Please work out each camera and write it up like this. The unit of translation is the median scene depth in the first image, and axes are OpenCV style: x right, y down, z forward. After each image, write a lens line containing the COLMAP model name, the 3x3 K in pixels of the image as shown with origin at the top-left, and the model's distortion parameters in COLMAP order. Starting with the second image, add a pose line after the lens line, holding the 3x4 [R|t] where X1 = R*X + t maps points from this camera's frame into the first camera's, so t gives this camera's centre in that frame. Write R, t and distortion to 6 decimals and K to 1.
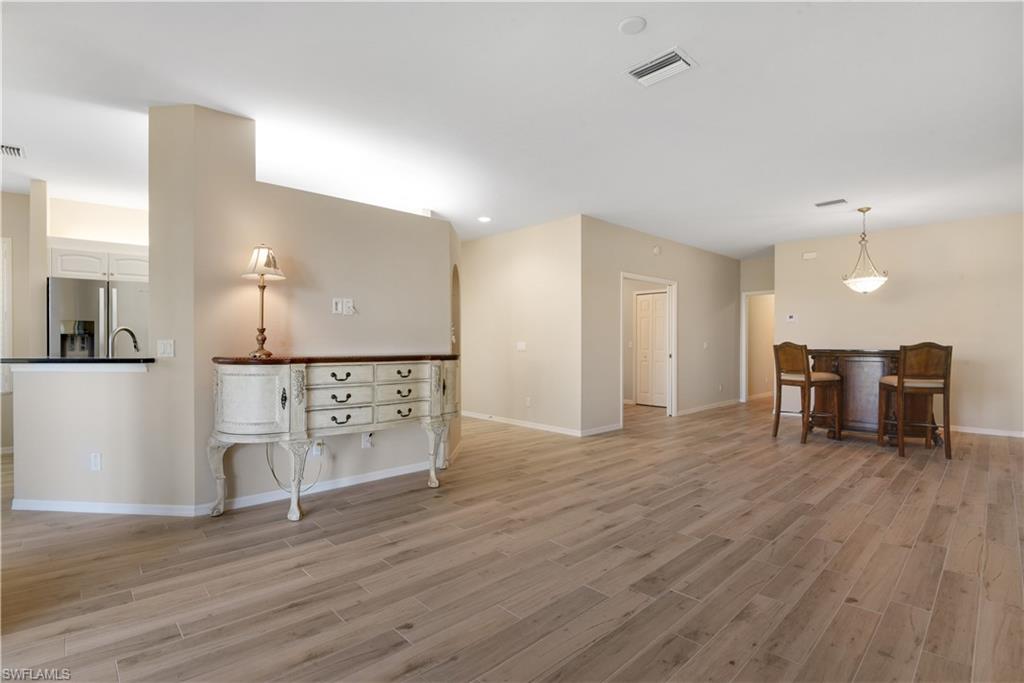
lens RADIAL K [[480.1, 0, 514.3], [0, 480.1, 345.5], [0, 0, 1]] dist [-0.012907, -0.018981]
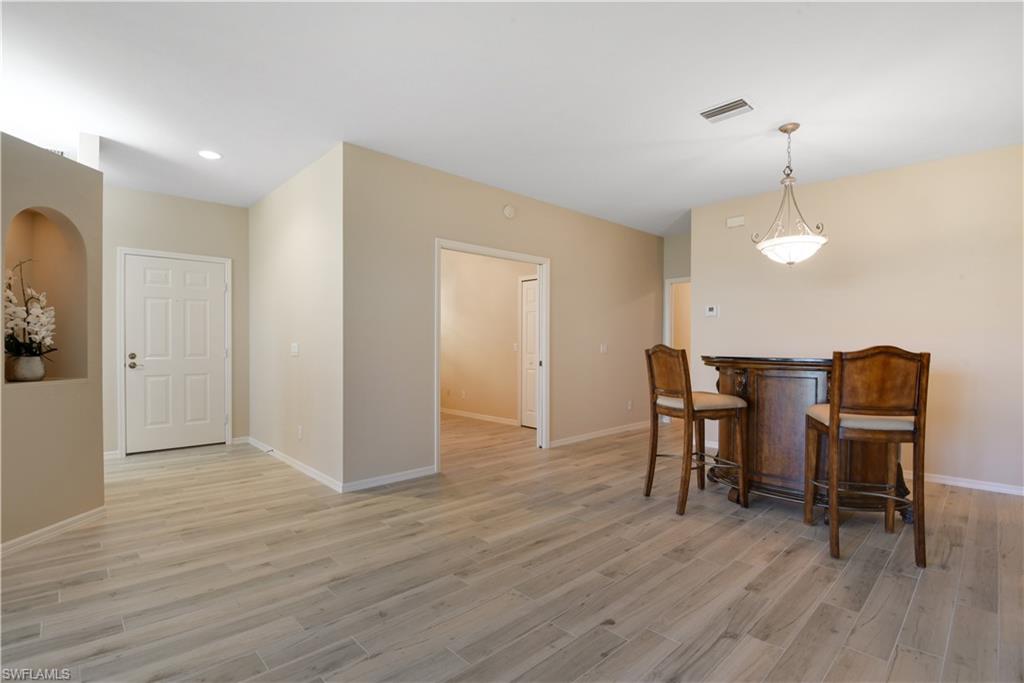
lens RADIAL K [[480.1, 0, 514.3], [0, 480.1, 345.5], [0, 0, 1]] dist [-0.012907, -0.018981]
pose [[0.999995, 0.003253, -0.000397, 0.455841], [-0.003254, 0.999992, -0.002379, -0.004770], [0.000389, 0.002380, 0.999997, 0.457947]]
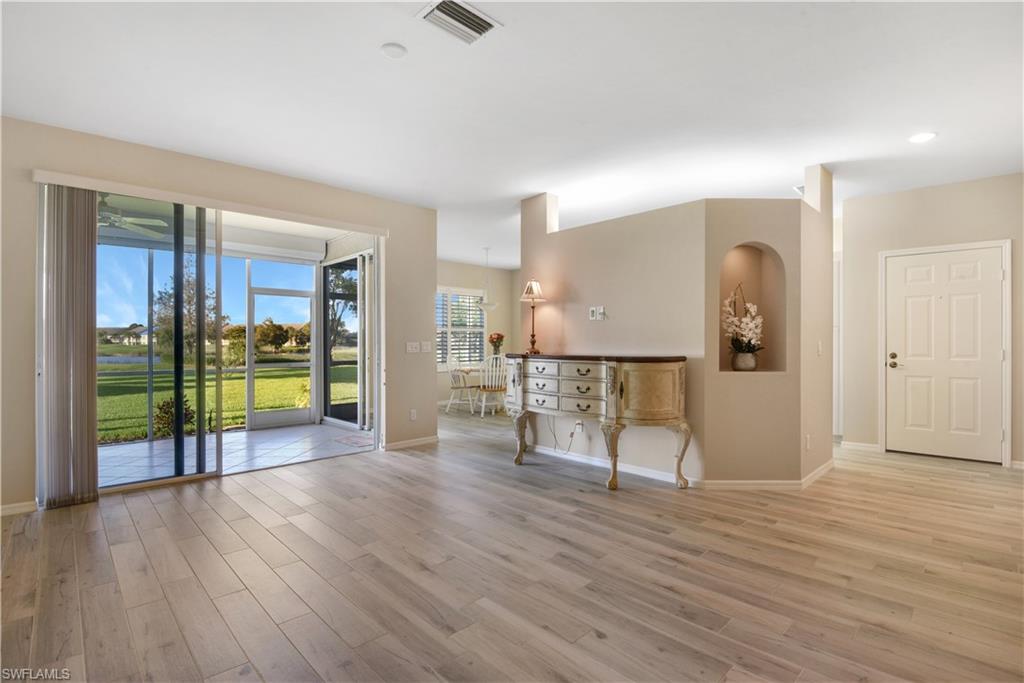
lens RADIAL K [[480.1, 0, 514.3], [0, 480.1, 345.5], [0, 0, 1]] dist [-0.012907, -0.018981]
pose [[0.014620, 0.004998, -0.999881, 0.666613], [-0.004688, 0.999977, 0.004930, -0.005496], [0.999882, 0.004616, 0.014643, 0.630397]]
